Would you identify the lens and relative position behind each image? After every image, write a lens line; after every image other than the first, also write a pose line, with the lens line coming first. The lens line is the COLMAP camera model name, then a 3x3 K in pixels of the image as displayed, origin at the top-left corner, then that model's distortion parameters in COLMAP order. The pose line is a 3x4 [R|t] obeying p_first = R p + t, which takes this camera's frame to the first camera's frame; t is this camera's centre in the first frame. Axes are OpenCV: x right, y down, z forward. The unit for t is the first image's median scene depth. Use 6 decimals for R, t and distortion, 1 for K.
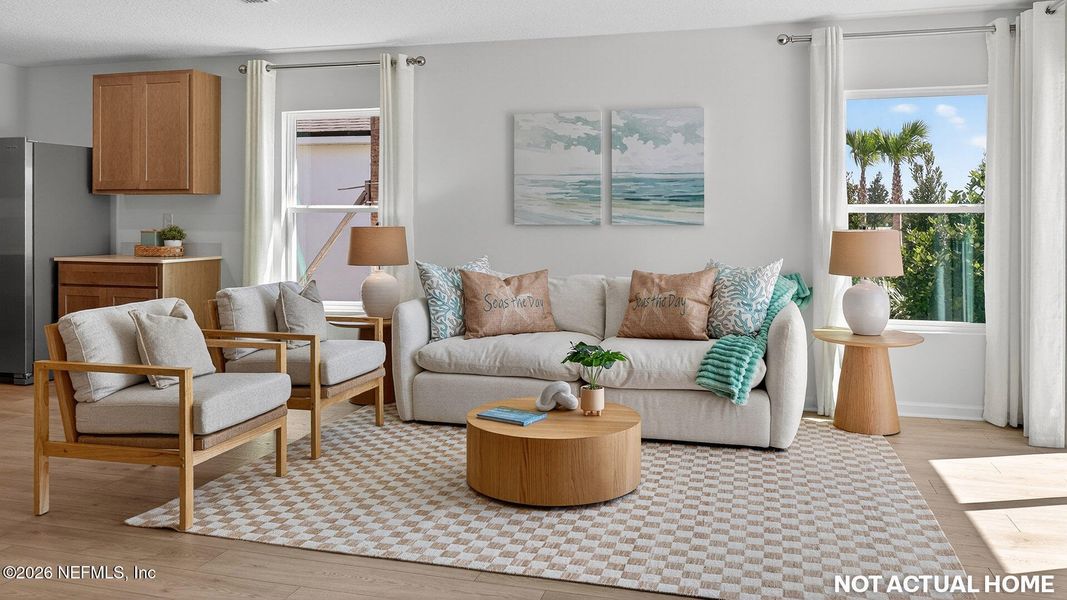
lens RADIAL K [[794.6, 0, 539.3], [0, 794.6, 212.2], [0, 0, 1]] dist [-0.009035, 0.002995]
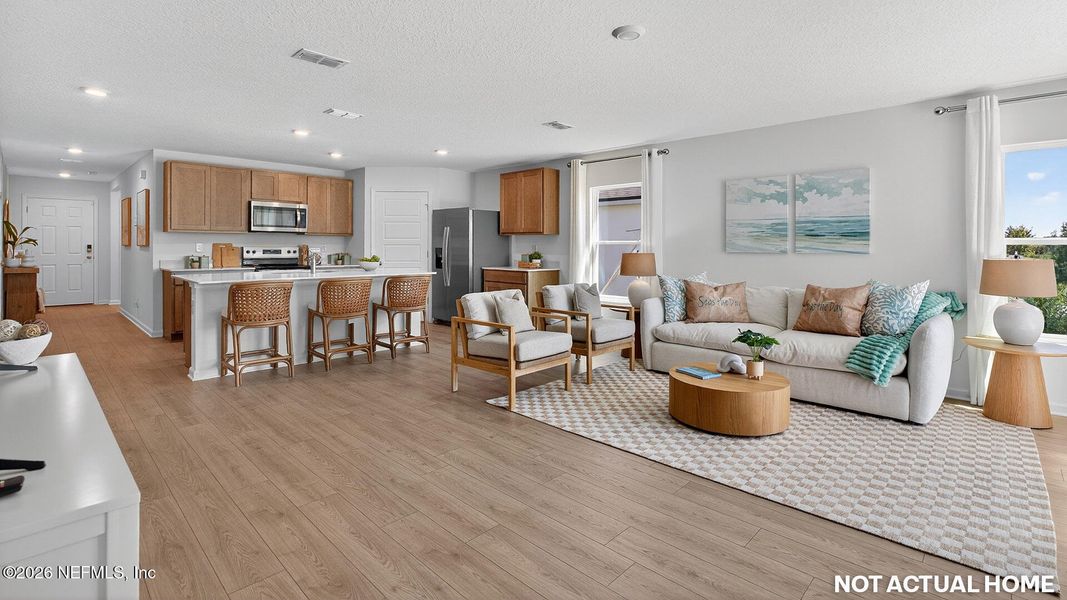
lens RADIAL K [[480.6, 0, 540.2], [0, 480.6, 249.0], [0, 0, 1]] dist [-0.009984, -0.000460]
pose [[0.881960, 0.003759, -0.471310, 0.101720], [0.000649, 0.999958, 0.009191, 0.000192], [0.471324, -0.008412, 0.881920, 0.005608]]
